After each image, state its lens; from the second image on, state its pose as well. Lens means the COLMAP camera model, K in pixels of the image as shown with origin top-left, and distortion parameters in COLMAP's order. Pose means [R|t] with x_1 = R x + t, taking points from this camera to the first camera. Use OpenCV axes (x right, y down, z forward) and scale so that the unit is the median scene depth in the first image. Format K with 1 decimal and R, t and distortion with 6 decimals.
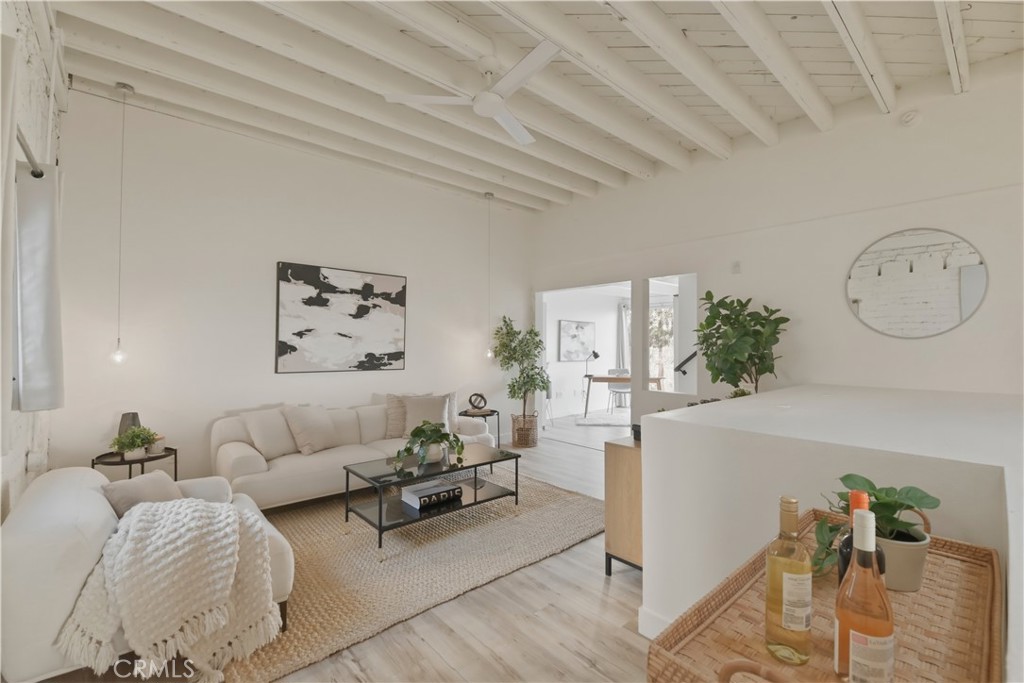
lens RADIAL K [[433.9, 0, 511.5], [0, 433.9, 340.9], [0, 0, 1]] dist [-0.012511, -0.003822]
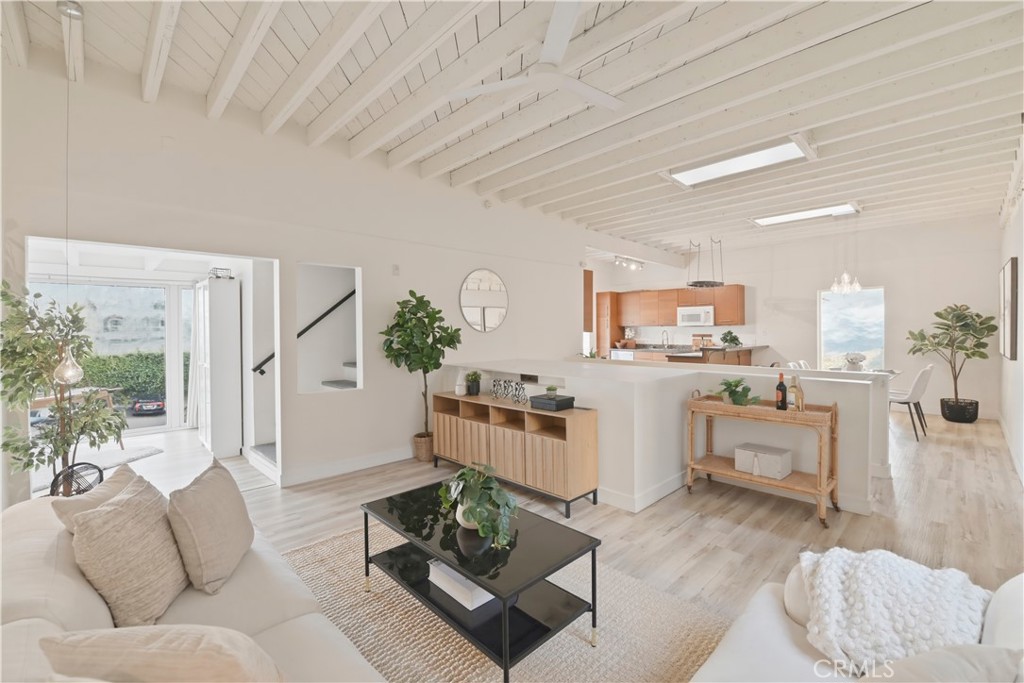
lens RADIAL K [[433.9, 0, 516.4], [0, 433.9, 335.5], [0, 0, 1]] dist [-0.012511, -0.003822]
pose [[-0.043516, -0.013738, 0.998958, -0.567523], [0.001974, 0.999902, 0.013837, -0.011770], [-0.999051, 0.002574, -0.043484, 0.650847]]
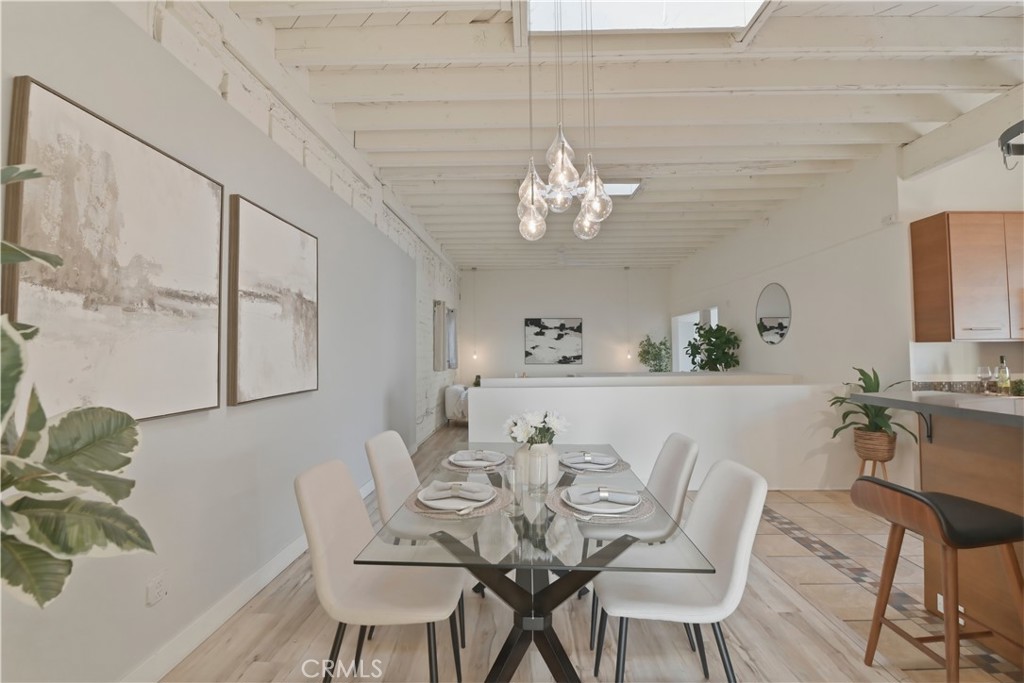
lens RADIAL K [[433.9, 0, 510.1], [0, 433.9, 340.7], [0, 0, 1]] dist [-0.012511, -0.003822]
pose [[0.719728, -0.028558, -0.693668, 0.956616], [0.015016, 0.999560, -0.025572, 0.003854], [0.694094, 0.007989, 0.719840, -0.717403]]
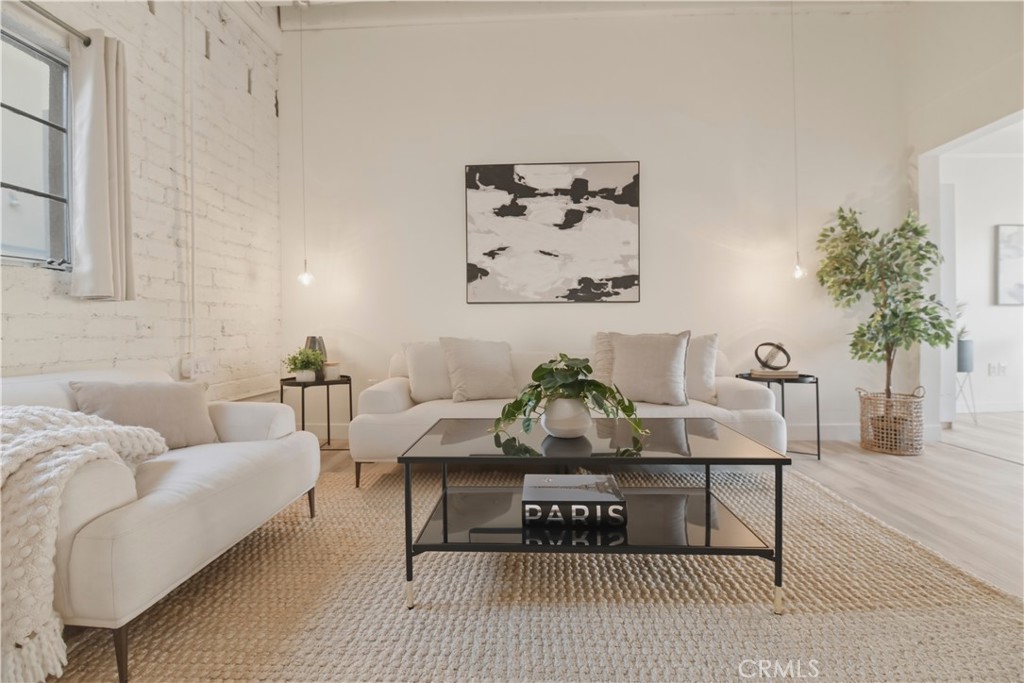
lens RADIAL K [[433.9, 0, 512.1], [0, 433.9, 331.6], [0, 0, 1]] dist [-0.012511, -0.003822]
pose [[0.720885, -0.004365, -0.693041, 0.074806], [0.021289, 0.999648, 0.015849, 0.101390], [0.692728, -0.026180, 0.720724, 0.403934]]
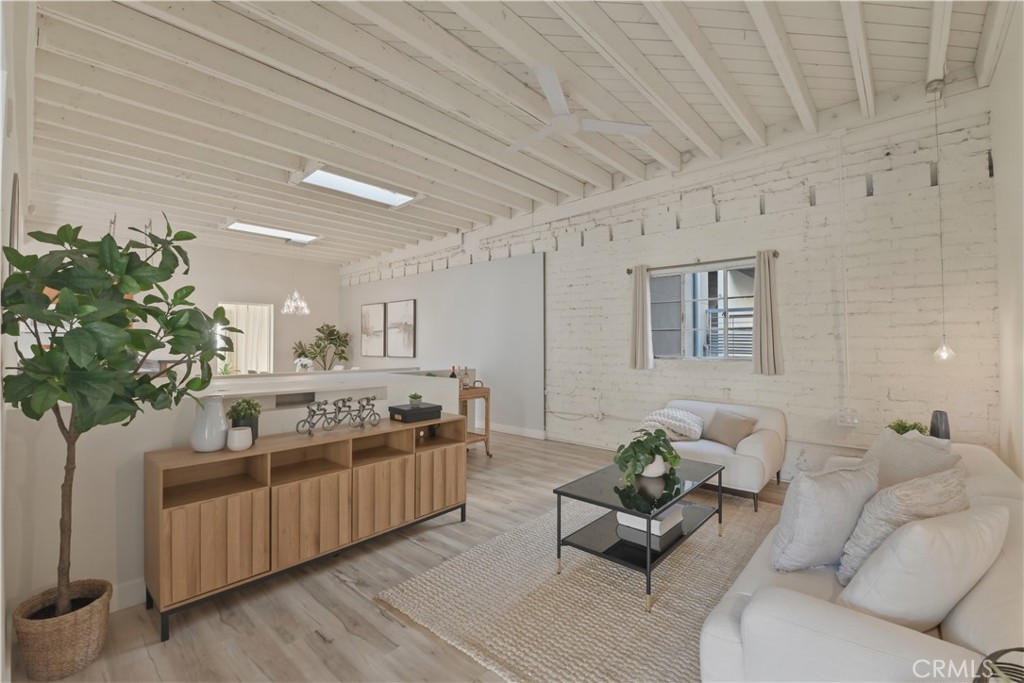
lens RADIAL K [[433.9, 0, 517.9], [0, 433.9, 340.9], [0, 0, 1]] dist [-0.012511, -0.003822]
pose [[-0.992575, -0.004796, -0.121538, 0.118487], [-0.002972, 0.999880, -0.015181, 0.016168], [0.121596, -0.014707, -0.992471, 1.233506]]
